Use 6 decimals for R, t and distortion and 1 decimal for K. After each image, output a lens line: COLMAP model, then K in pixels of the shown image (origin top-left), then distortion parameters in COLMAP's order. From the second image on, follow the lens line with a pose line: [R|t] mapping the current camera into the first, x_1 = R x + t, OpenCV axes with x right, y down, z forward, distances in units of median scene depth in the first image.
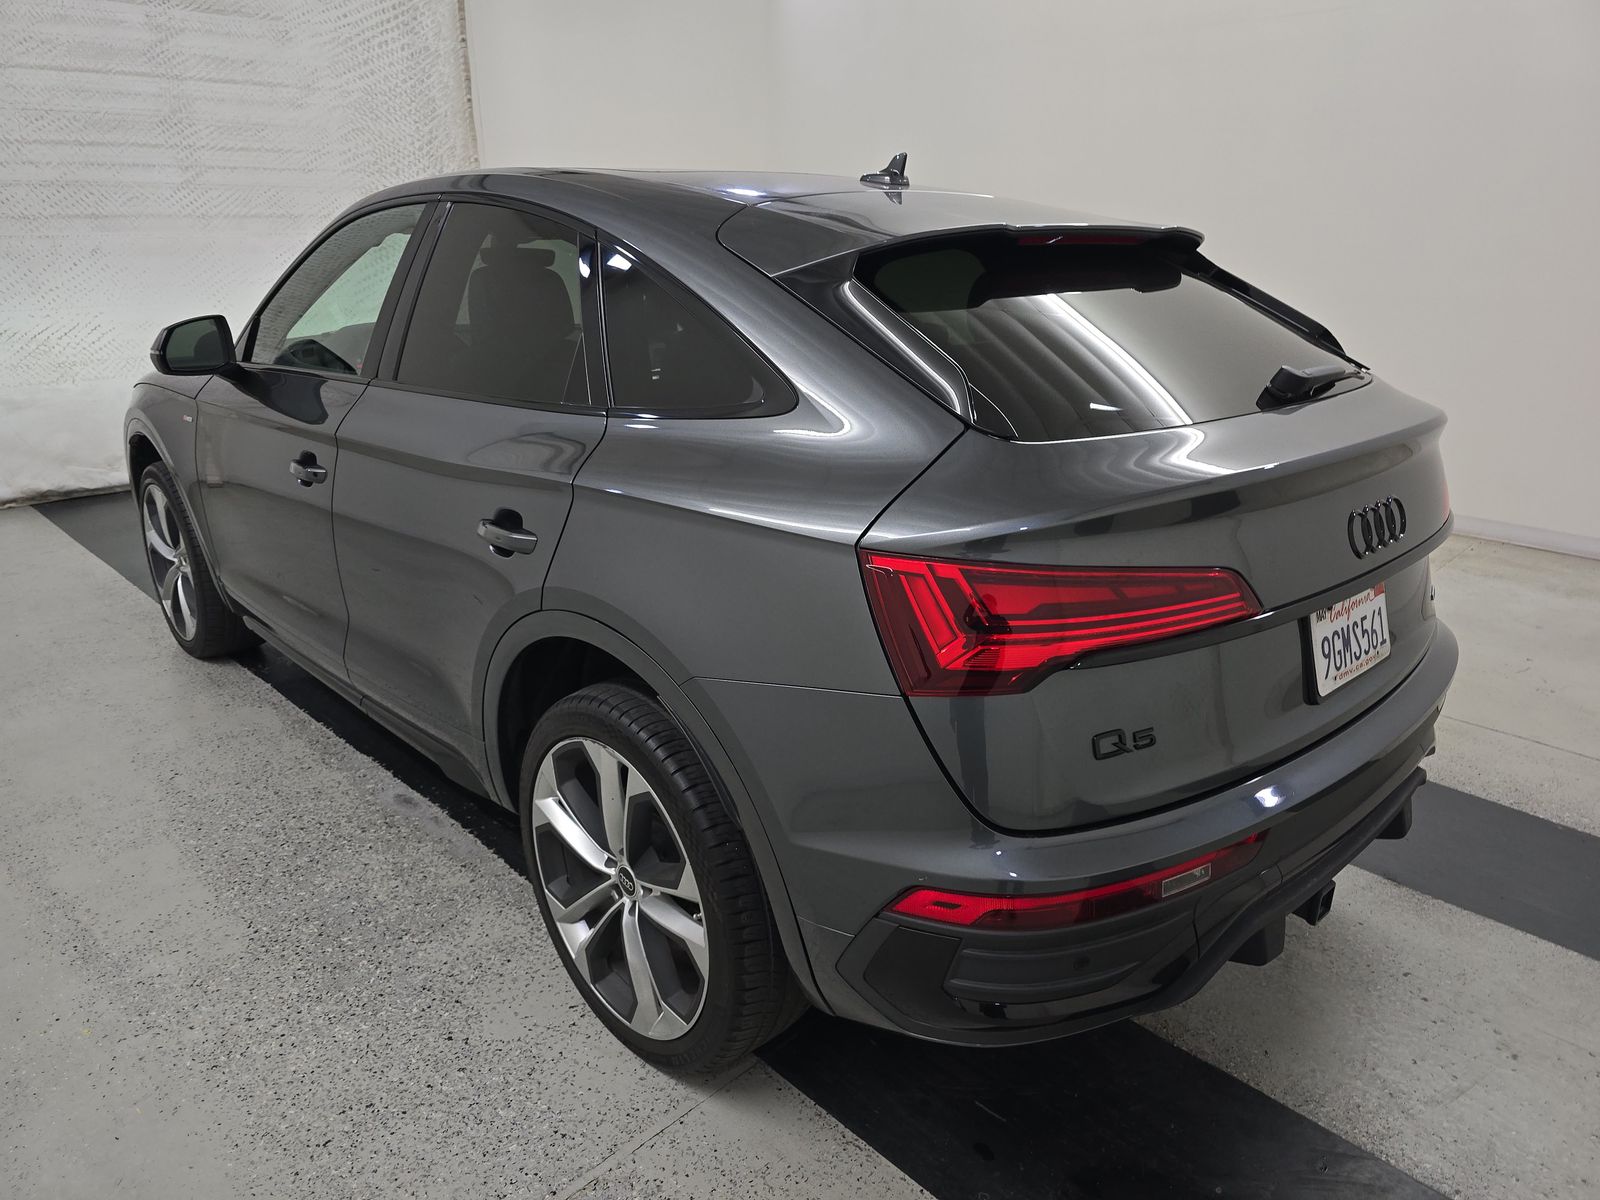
lens RADIAL K [[1075.8, 0, 804.7], [0, 1075.8, 602.8], [0, 0, 1]] dist [0.052025, -0.045564]
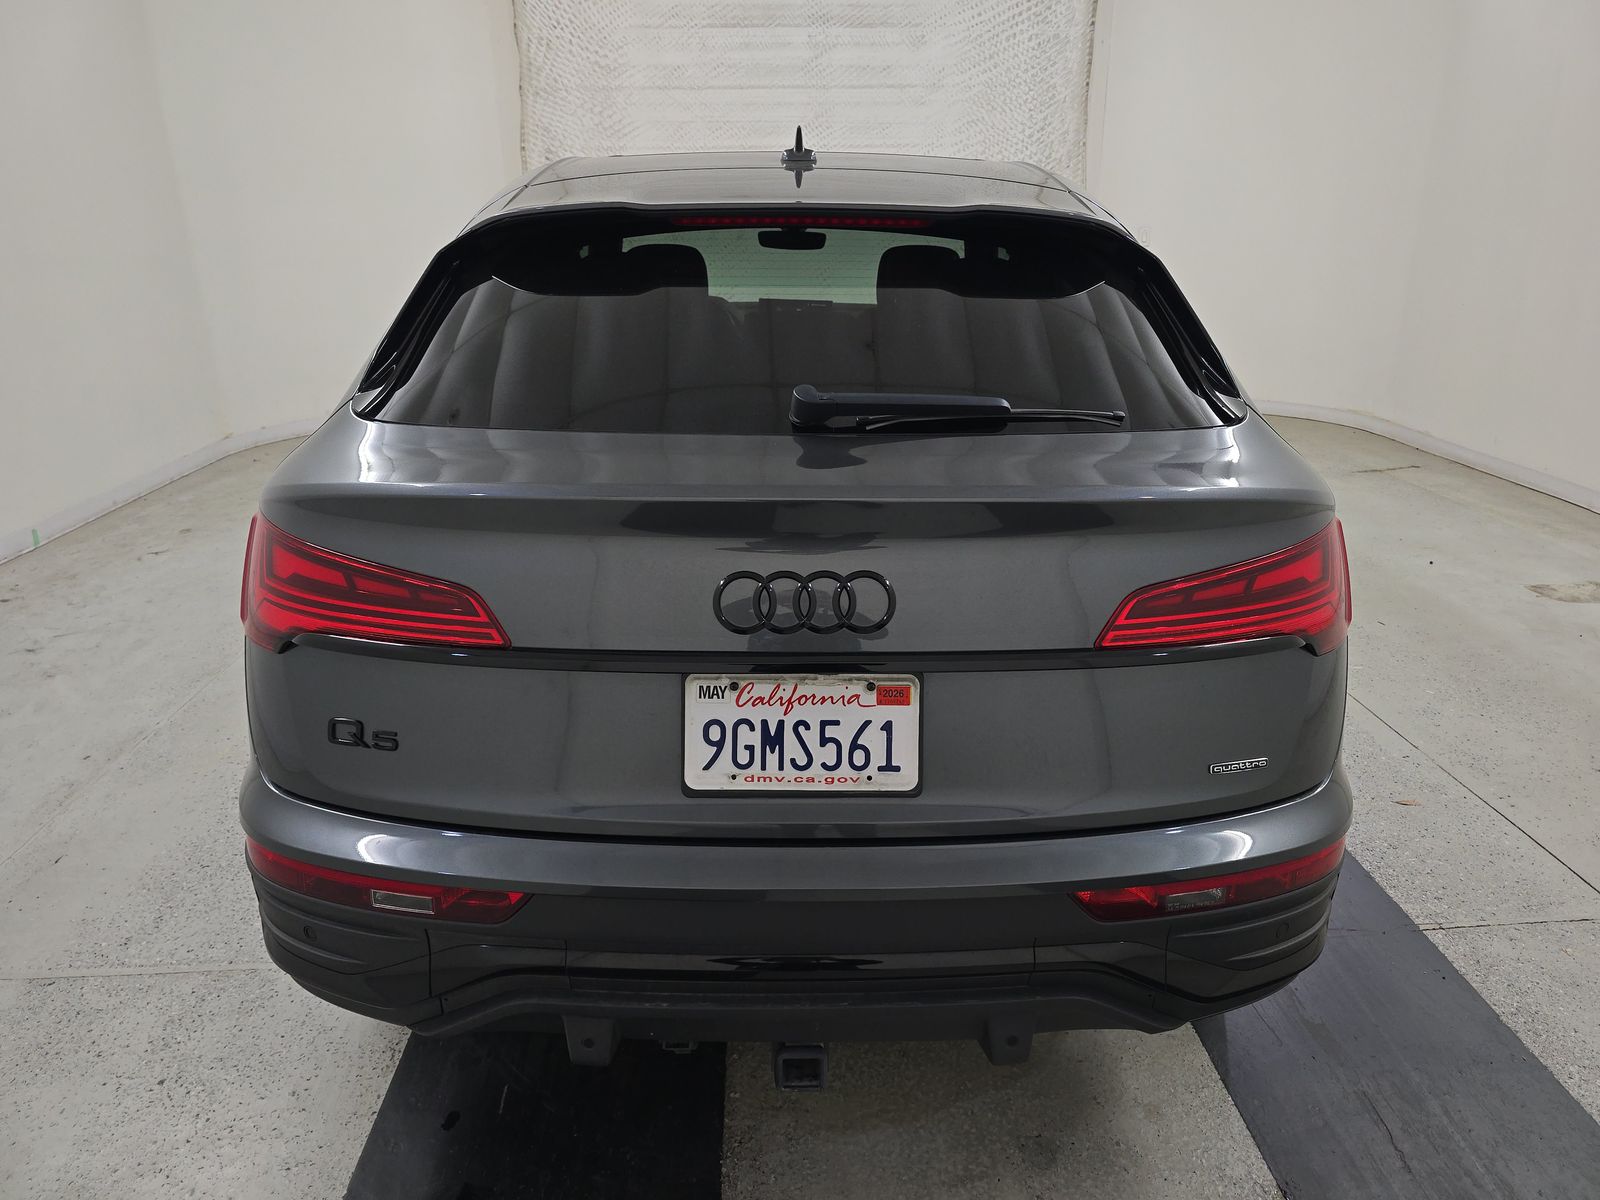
lens RADIAL K [[1075.8, 0, 804.7], [0, 1075.8, 602.8], [0, 0, 1]] dist [0.052025, -0.045564]
pose [[0.740095, 0.225076, -0.633719, 0.279580], [-0.217304, 0.971817, 0.091376, -0.038684], [0.636426, 0.070083, 0.768148, 0.116554]]
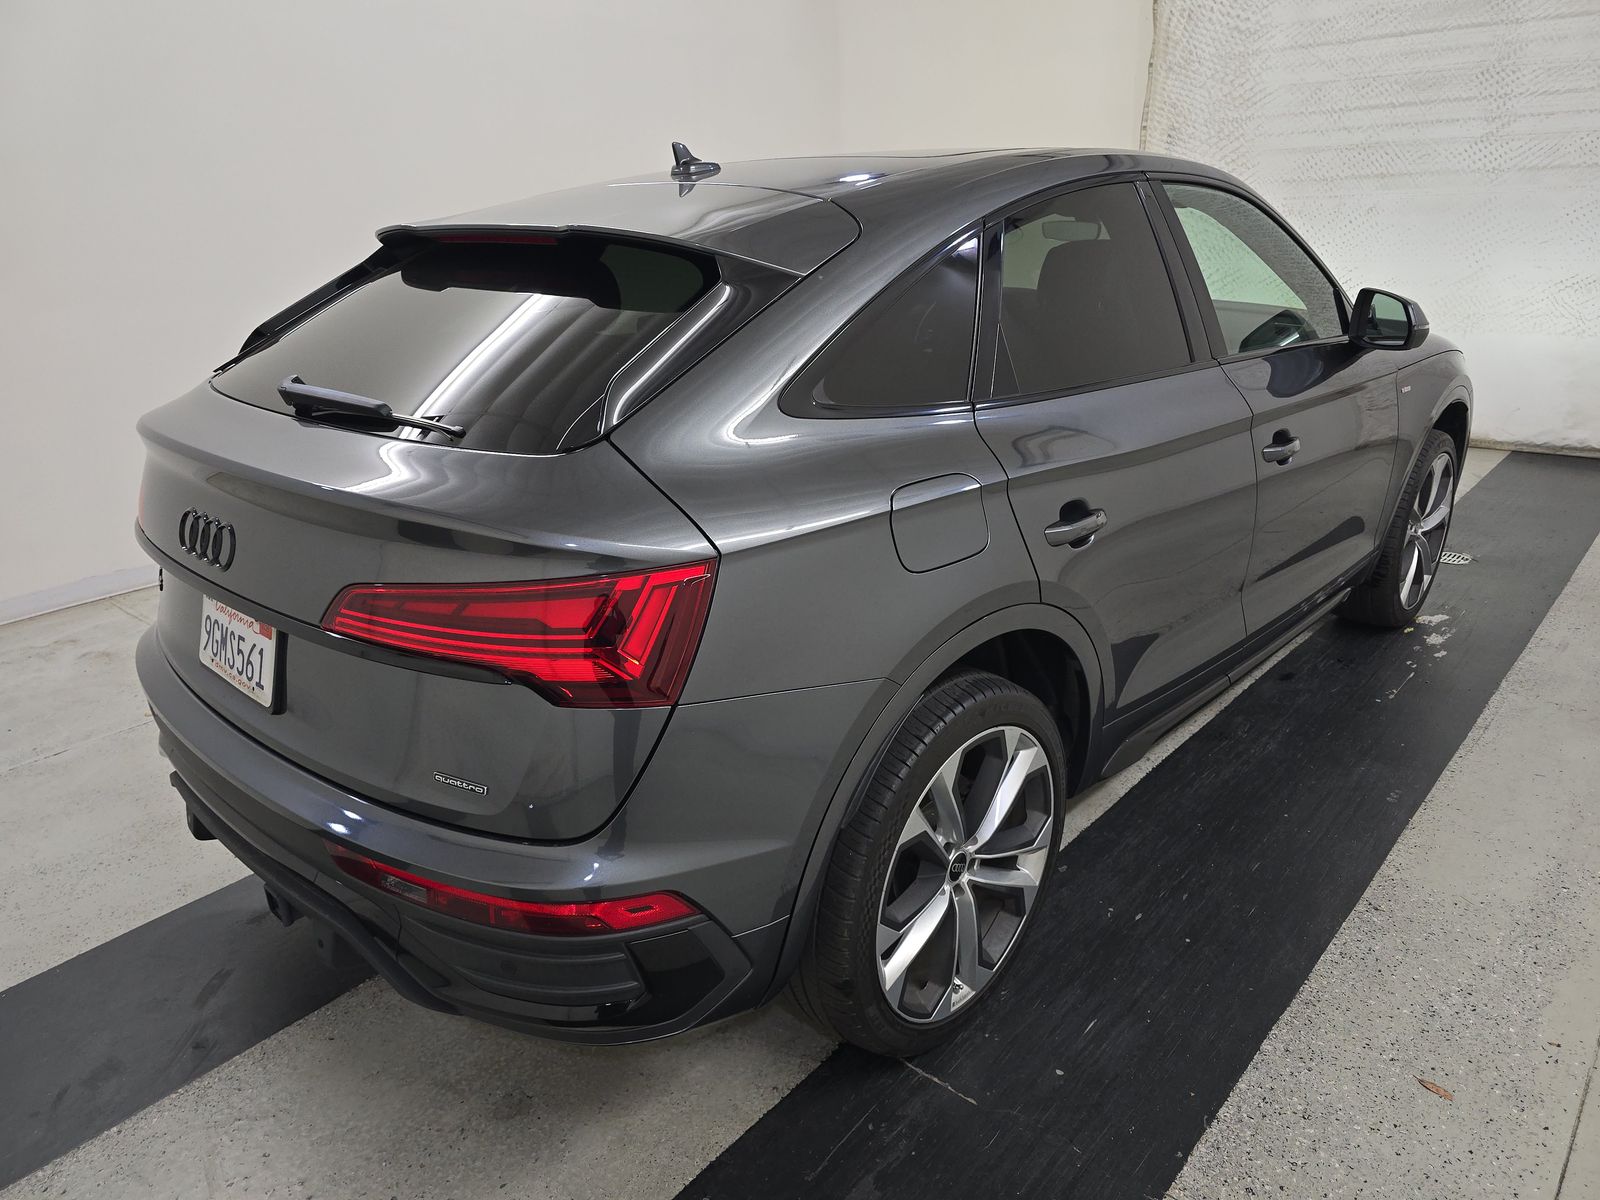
lens RADIAL K [[1075.8, 0, 804.7], [0, 1075.8, 602.8], [0, 0, 1]] dist [0.052025, -0.045564]
pose [[0.069087, 0.342879, -0.936836, 0.425398], [-0.293849, 0.904412, 0.309342, -0.136770], [0.953352, 0.253917, 0.163238, 0.383647]]
